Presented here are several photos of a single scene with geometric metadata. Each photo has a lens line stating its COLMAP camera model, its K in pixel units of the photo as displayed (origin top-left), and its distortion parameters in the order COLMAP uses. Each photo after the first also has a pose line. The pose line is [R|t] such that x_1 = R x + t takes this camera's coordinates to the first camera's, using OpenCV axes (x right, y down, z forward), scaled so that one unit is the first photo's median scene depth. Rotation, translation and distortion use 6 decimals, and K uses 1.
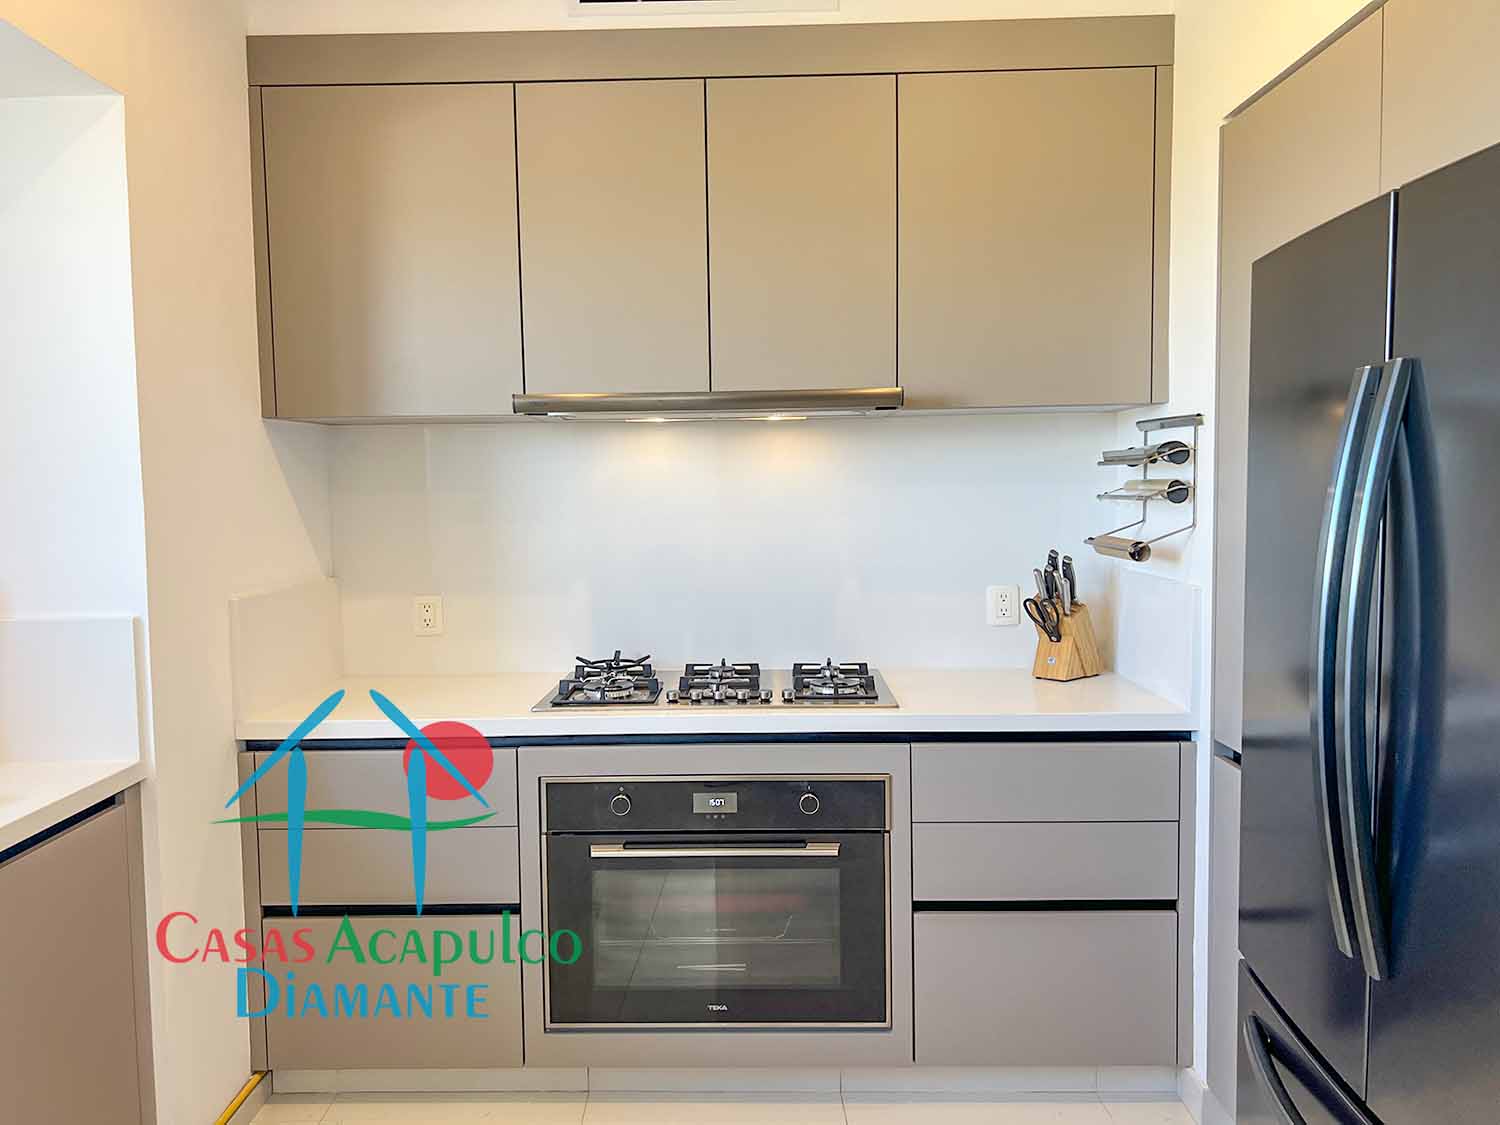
lens RADIAL K [[1120.7, 0, 750.7], [0, 1120.7, 558.1], [0, 0, 1]] dist [0.038019, -0.051158]
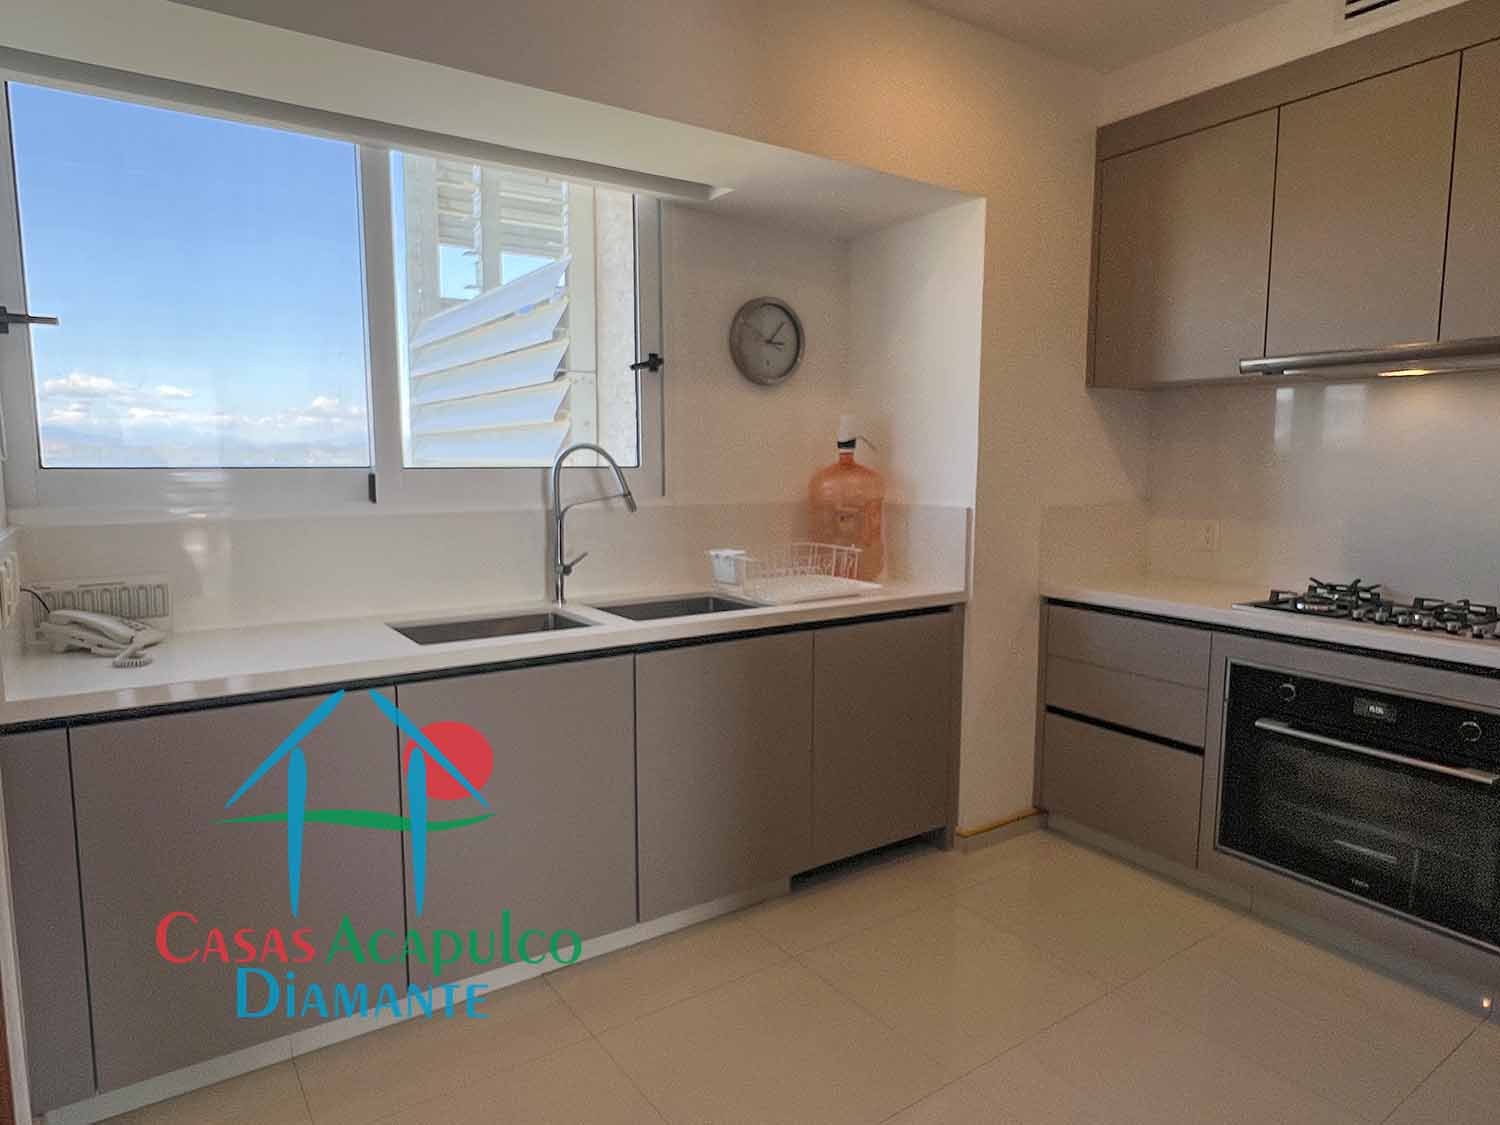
lens RADIAL K [[902.4, 0, 744.1], [0, 902.4, 562.6], [0, 0, 1]] dist [-0.009423, -0.007594]
pose [[0.560060, 0.115465, -0.820367, 0.334312], [-0.066501, 0.993310, 0.094406, 0.024773], [0.825779, 0.001683, 0.563991, -0.048273]]
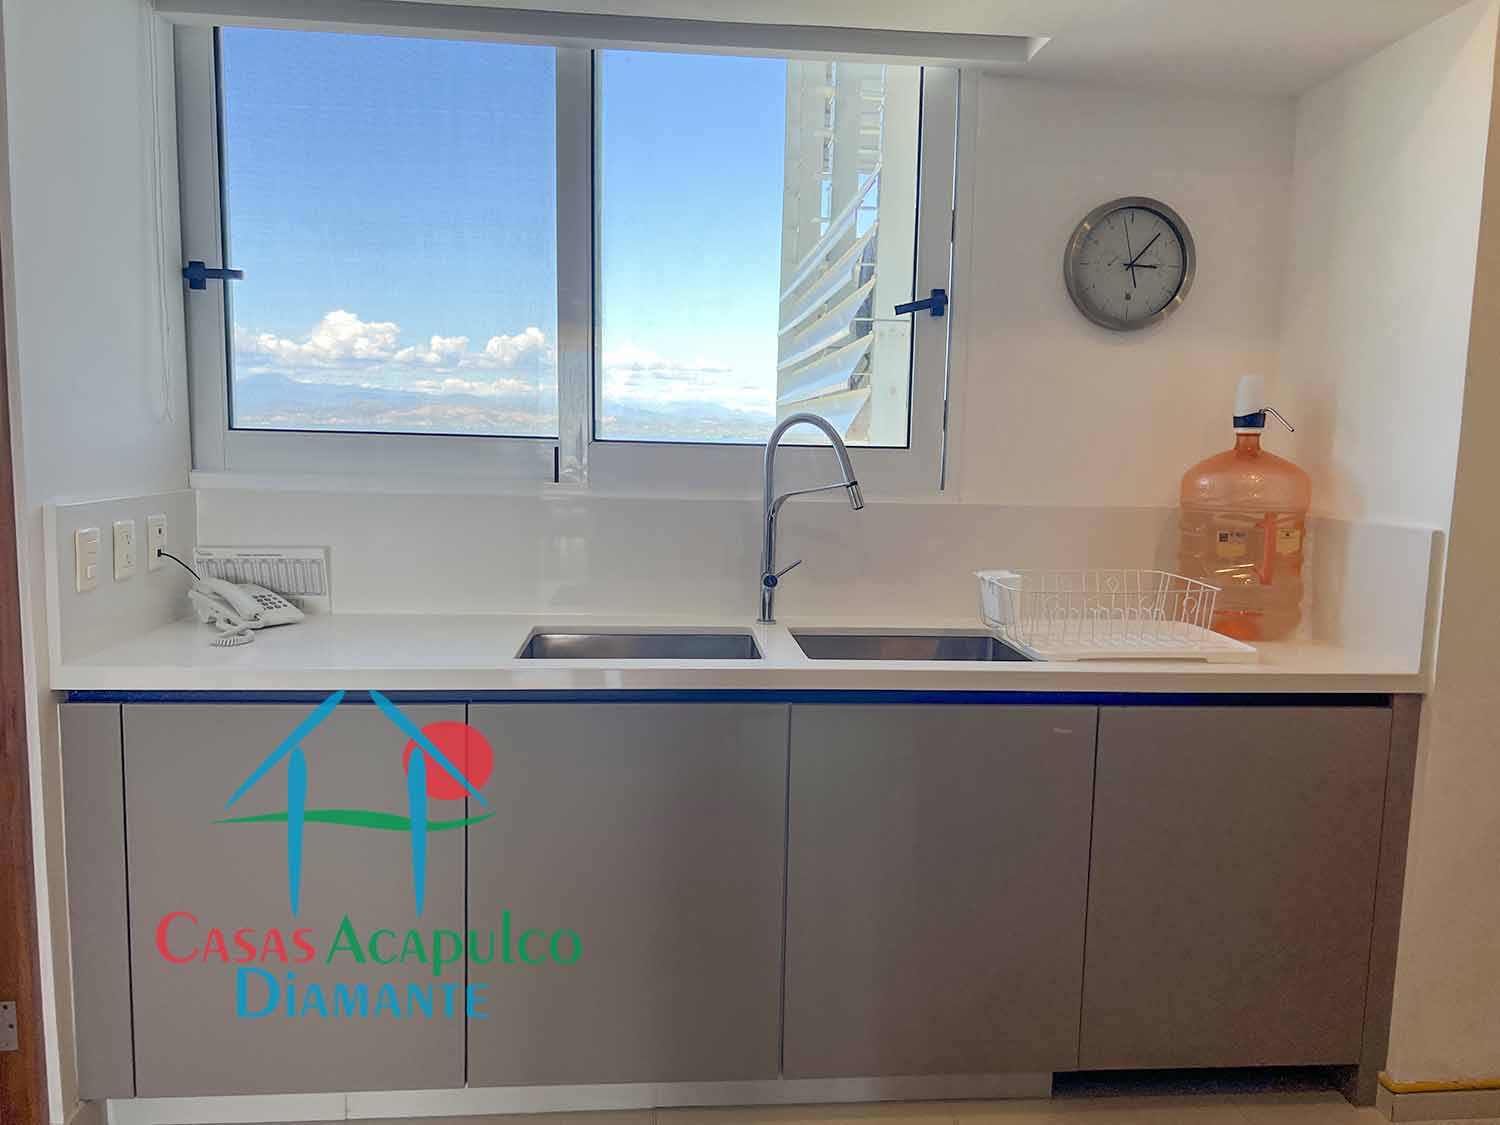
lens RADIAL K [[1120.7, 0, 754.3], [0, 1120.7, 569.6], [0, 0, 1]] dist [0.038019, -0.051158]
pose [[0.083739, 0.140067, -0.986595, 0.325771], [-0.090128, 0.987079, 0.132486, 0.007387], [0.992404, 0.077825, 0.095280, 0.259401]]
